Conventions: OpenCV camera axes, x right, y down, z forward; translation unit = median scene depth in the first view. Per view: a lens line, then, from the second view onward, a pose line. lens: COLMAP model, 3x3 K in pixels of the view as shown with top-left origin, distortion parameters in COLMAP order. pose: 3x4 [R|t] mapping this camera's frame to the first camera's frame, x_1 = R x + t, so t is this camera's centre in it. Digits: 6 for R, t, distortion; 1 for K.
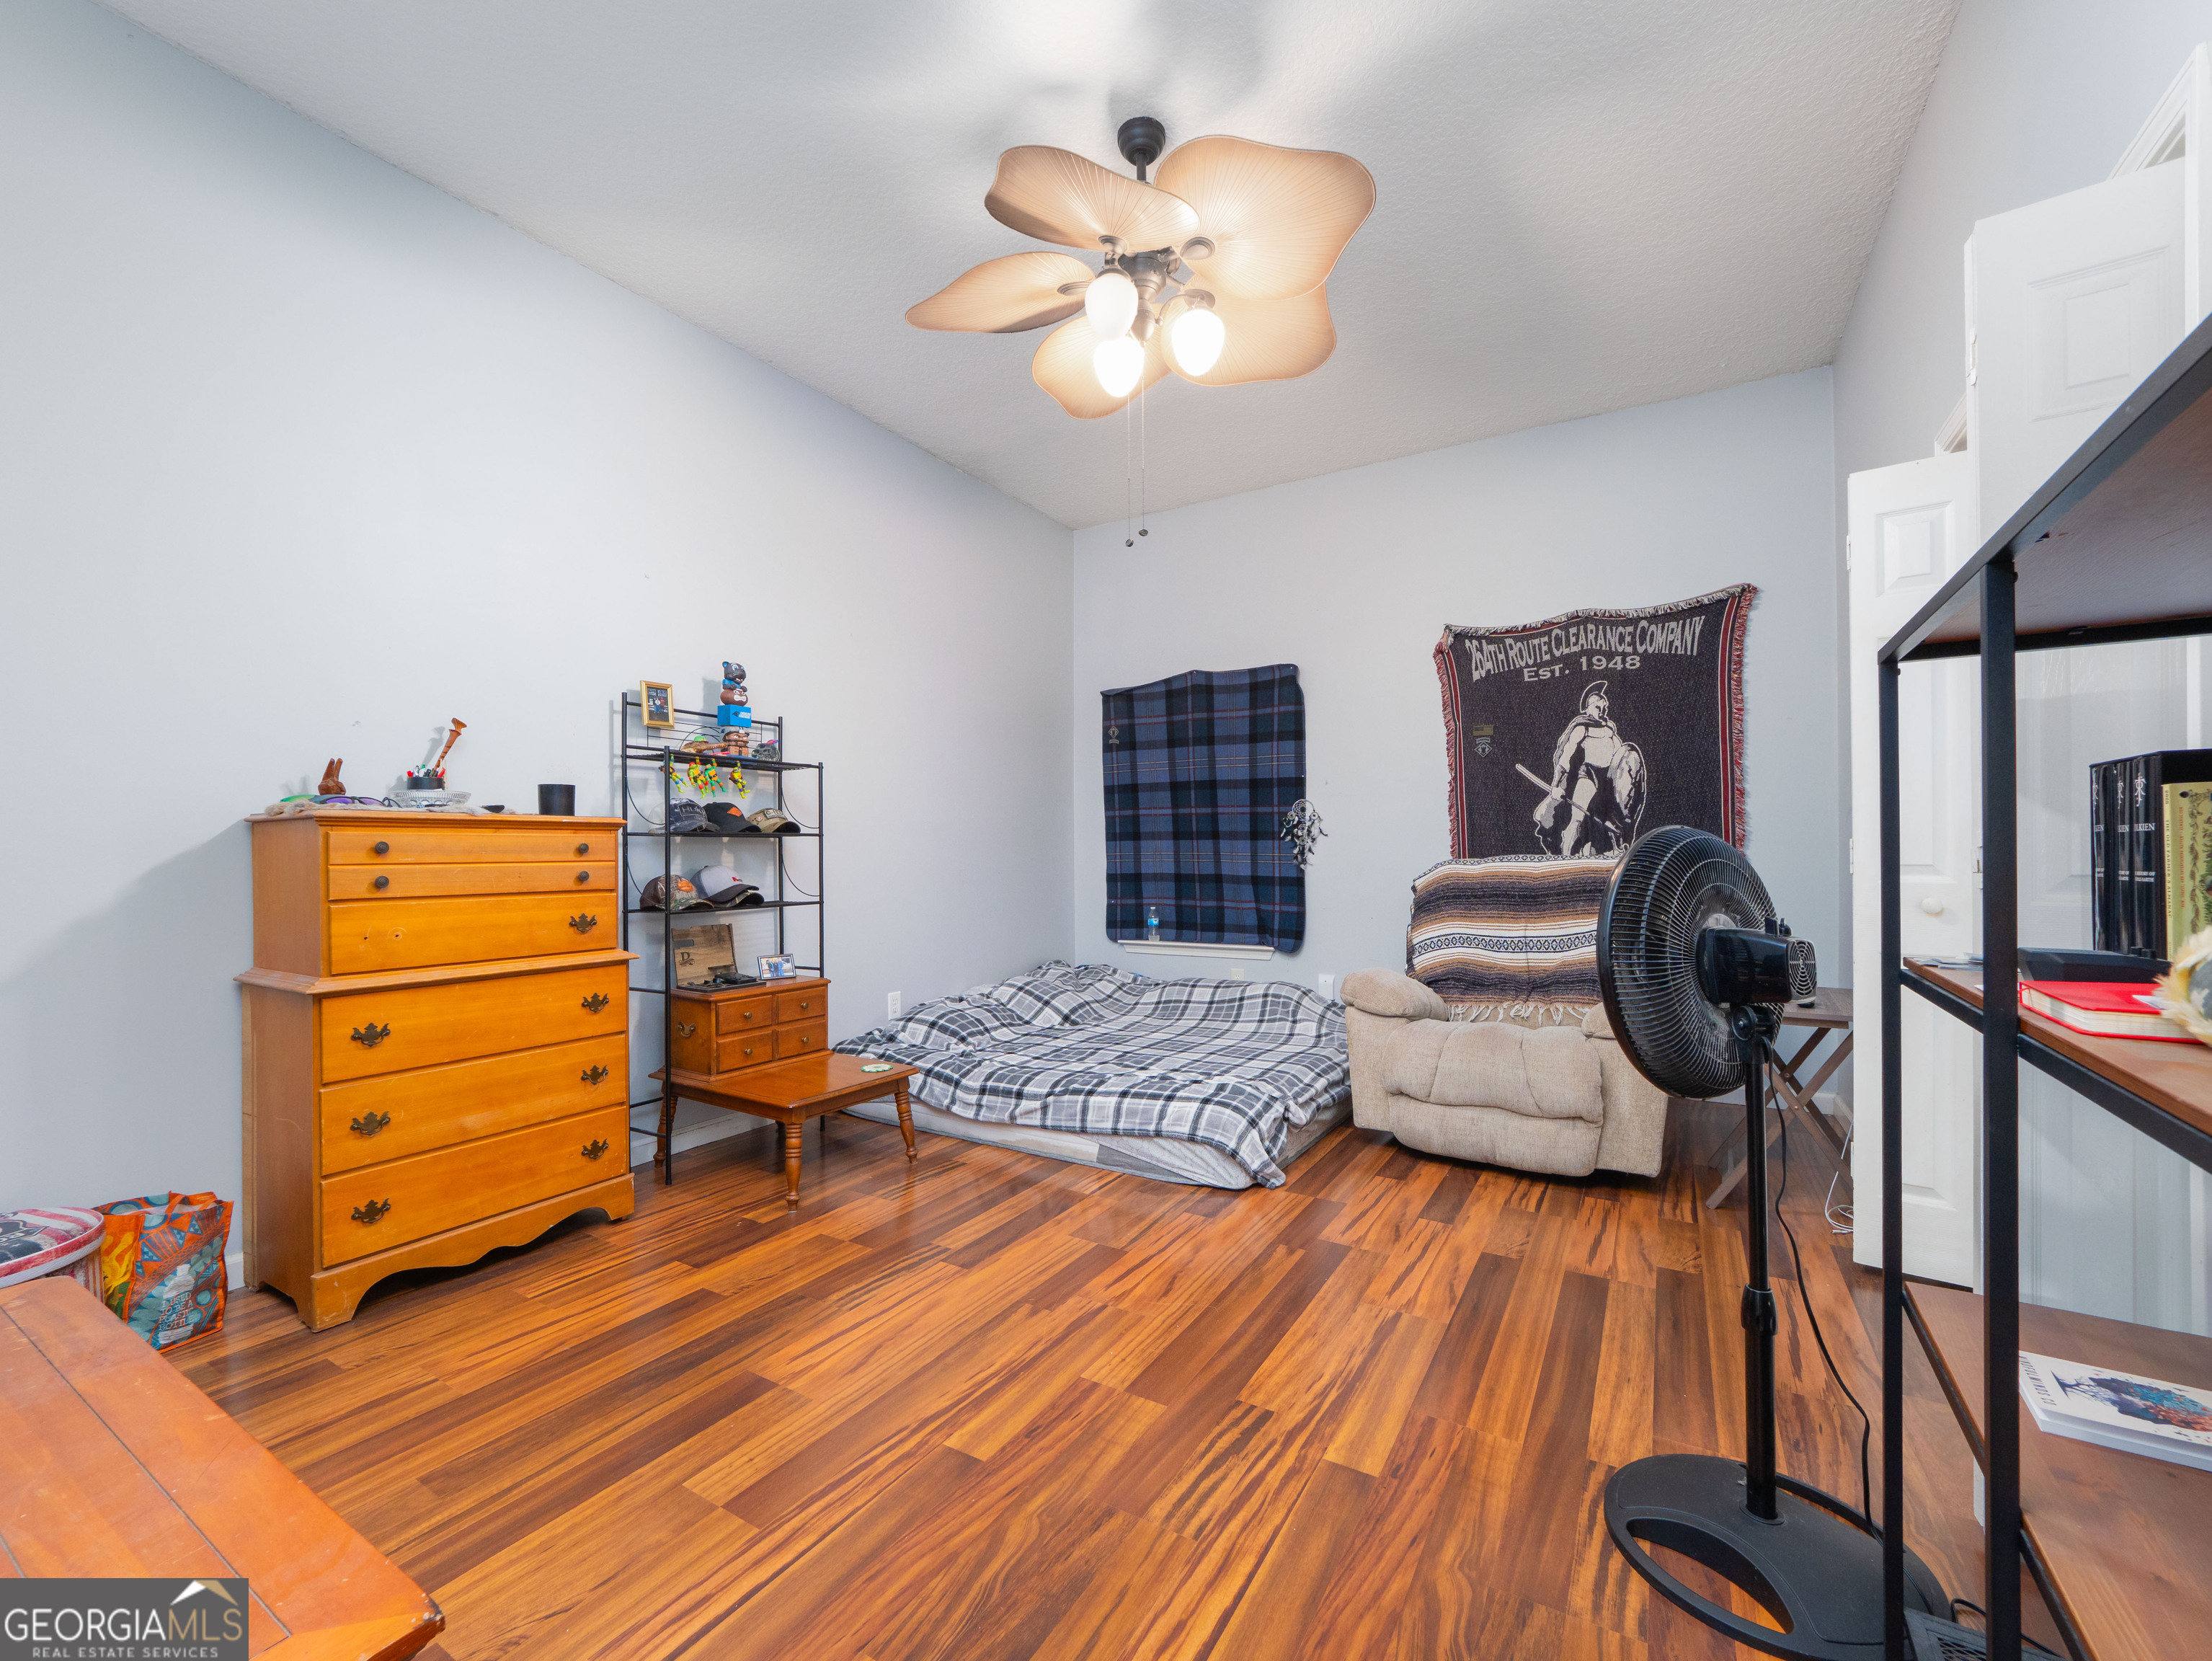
lens RADIAL K [[914.2, 0, 1106.0], [0, 914.2, 830.5], [0, 0, 1]] dist [0.010477, -0.000432]
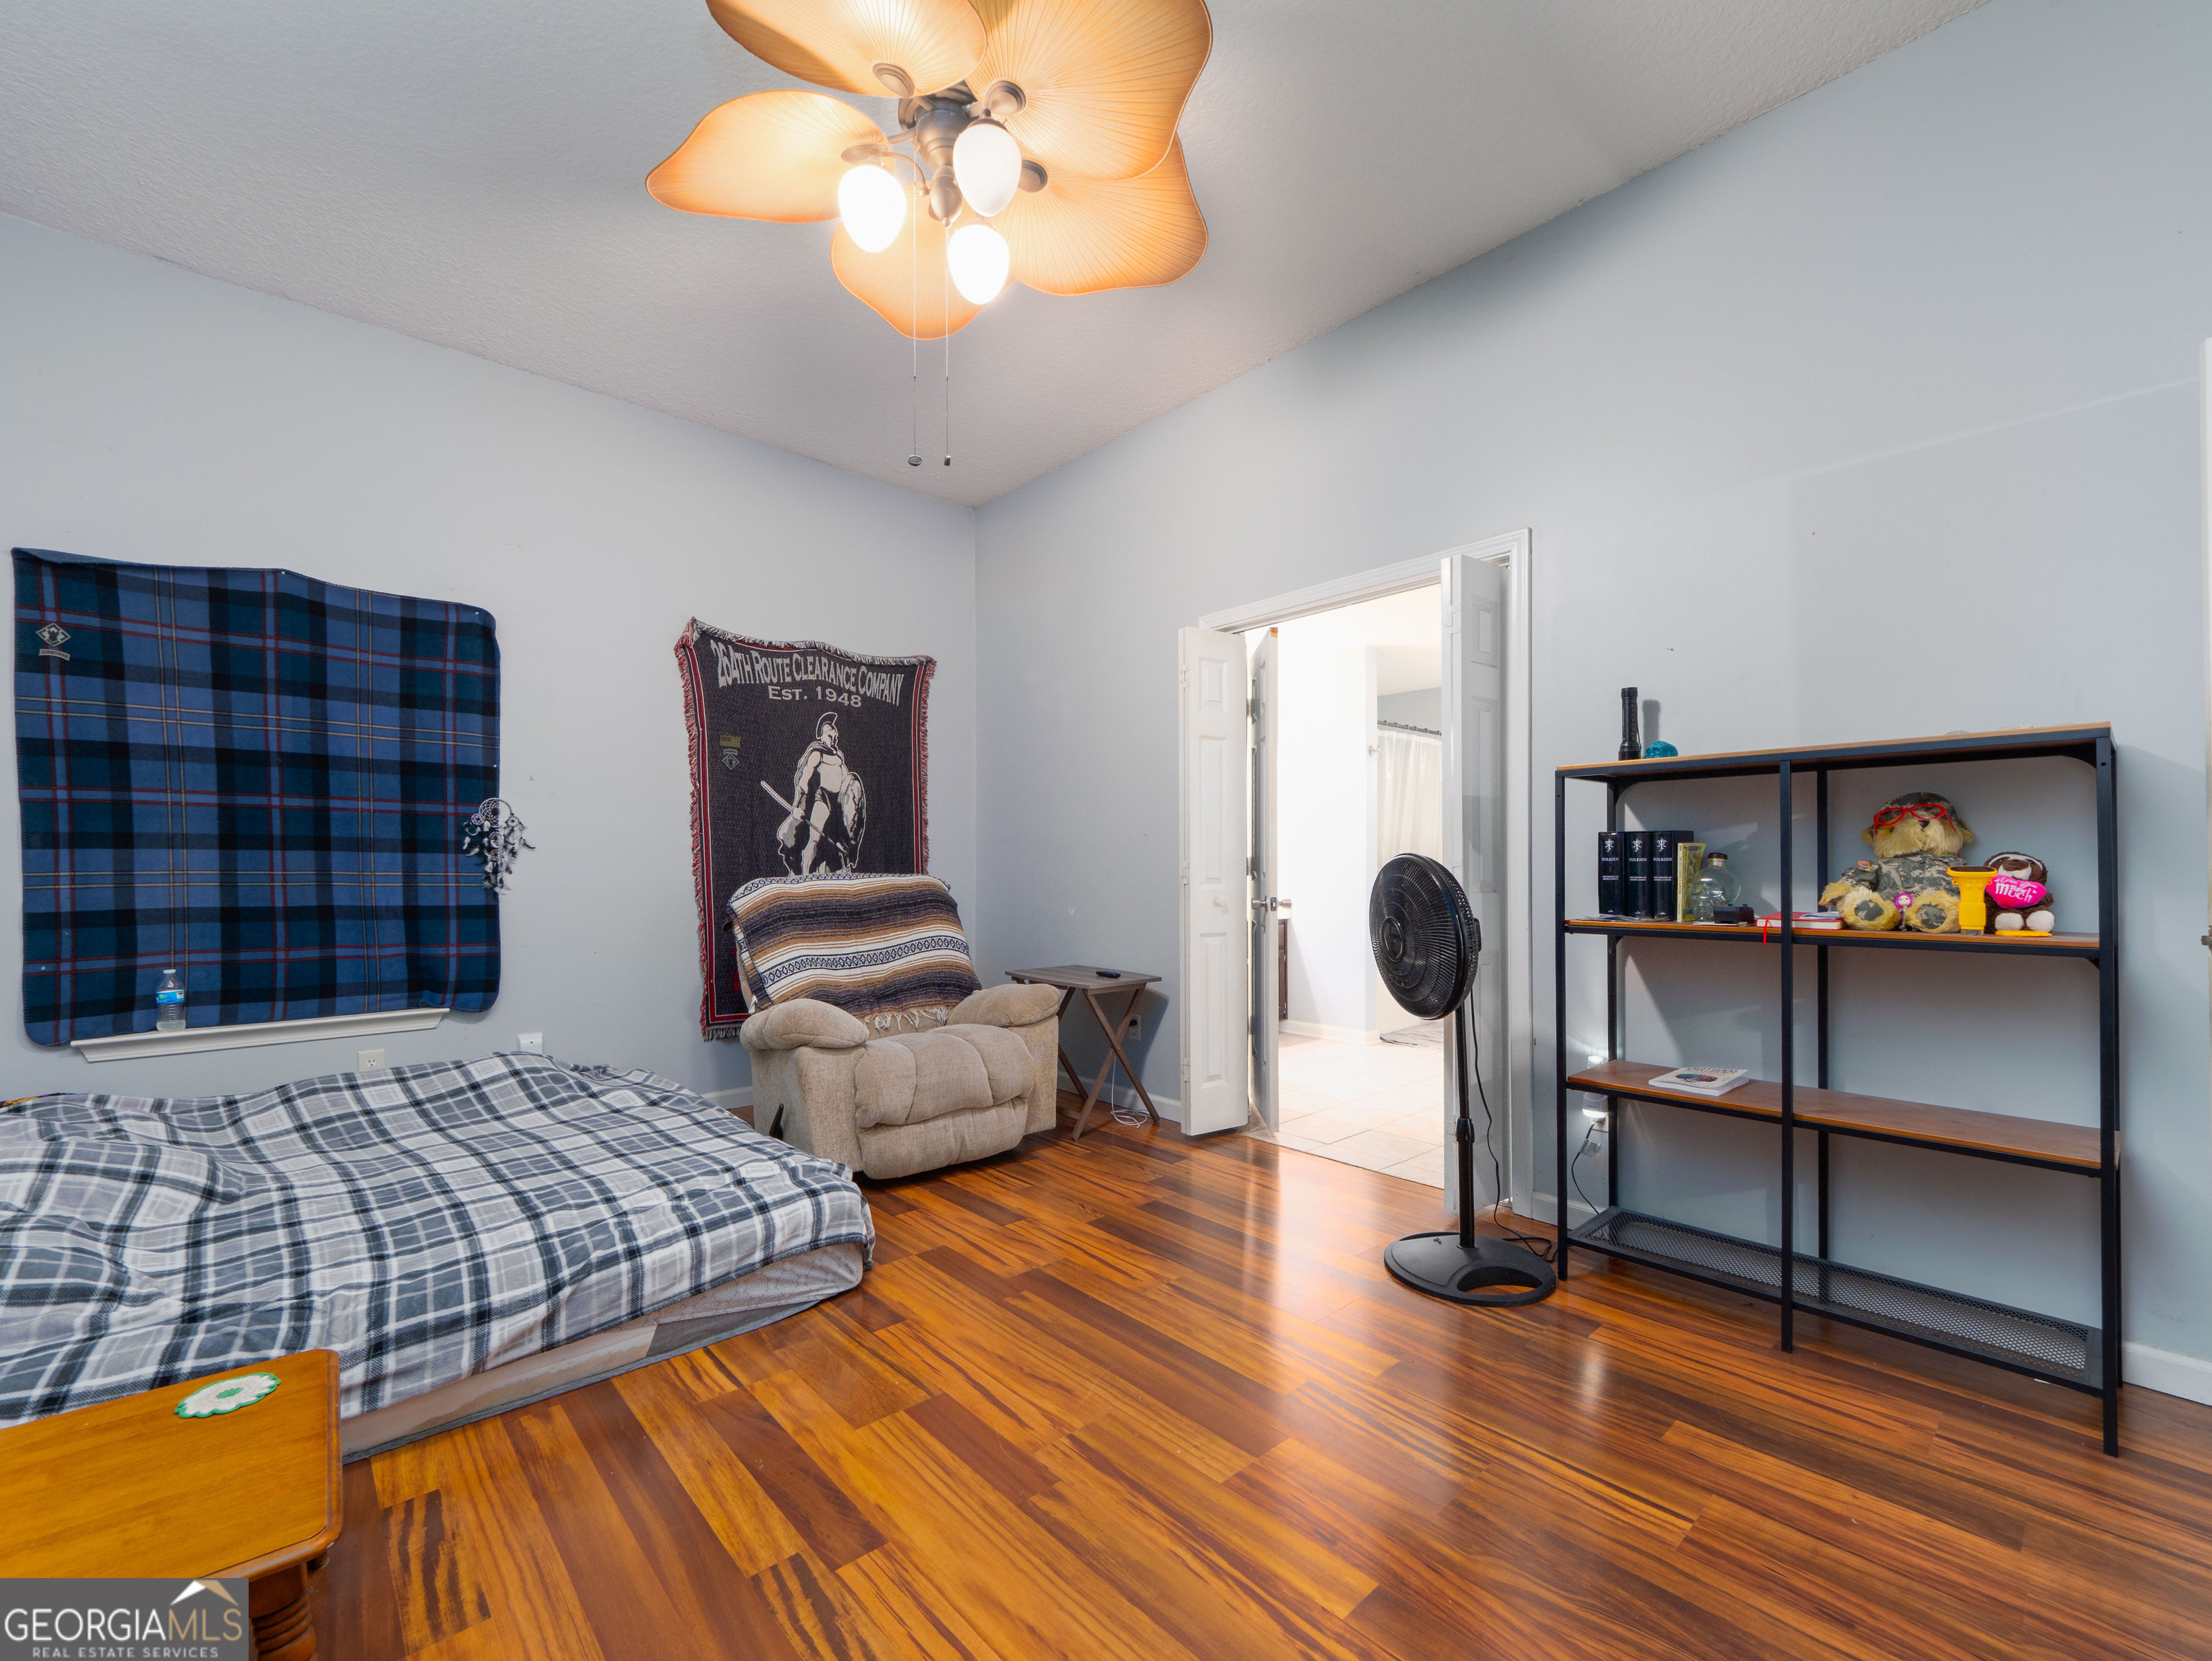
lens RADIAL K [[907.6, 0, 1104.6], [0, 907.6, 852.2], [0, 0, 1]] dist [-0.001327, -0.000522]
pose [[0.300760, 0.019497, 0.953501, -0.362497], [-0.023557, 0.999638, -0.013010, 0.007662], [-0.953409, -0.018549, 0.301110, 0.352468]]
